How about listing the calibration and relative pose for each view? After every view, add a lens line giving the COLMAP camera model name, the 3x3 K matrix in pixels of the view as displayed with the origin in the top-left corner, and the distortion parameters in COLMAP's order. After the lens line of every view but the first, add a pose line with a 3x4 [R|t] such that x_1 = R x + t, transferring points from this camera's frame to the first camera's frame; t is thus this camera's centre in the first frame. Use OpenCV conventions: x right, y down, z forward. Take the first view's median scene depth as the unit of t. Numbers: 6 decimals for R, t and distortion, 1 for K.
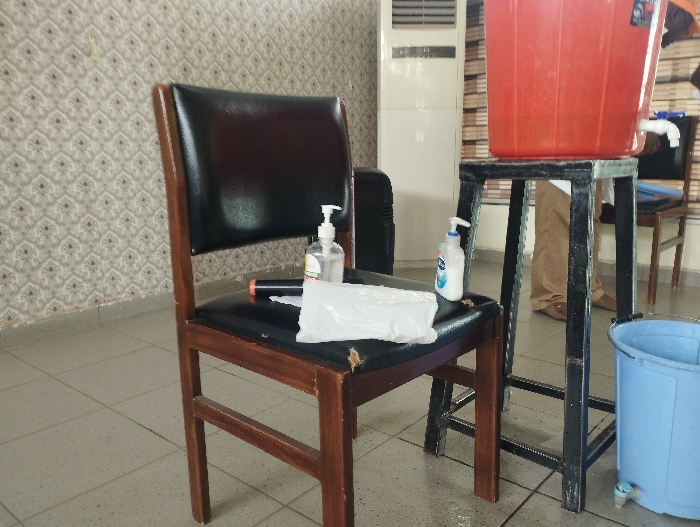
lens RADIAL K [[584.3, 0, 332.2], [0, 584.3, 262.5], [0, 0, 1]] dist [0.087576, -0.104202]
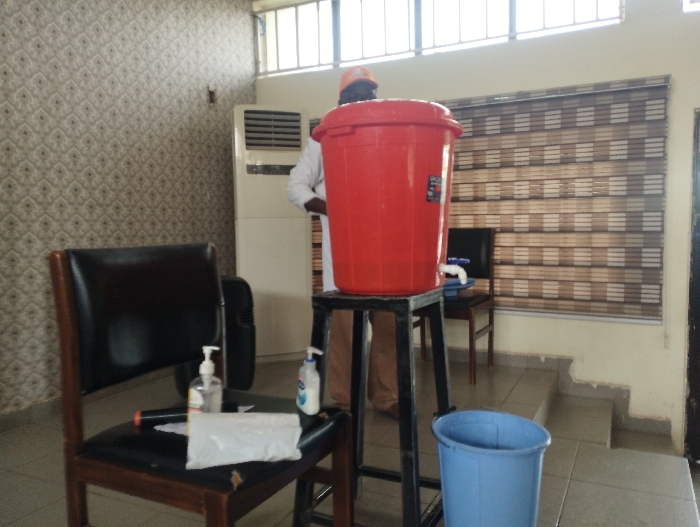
lens RADIAL K [[584.3, 0, 345.2], [0, 584.3, 265.7], [0, 0, 1]] dist [0.087576, -0.104202]
pose [[0.963696, -0.016821, 0.266472, -0.042957], [0.051330, 0.991069, -0.123073, -0.077098], [-0.262022, 0.132283, 0.955953, -0.205322]]
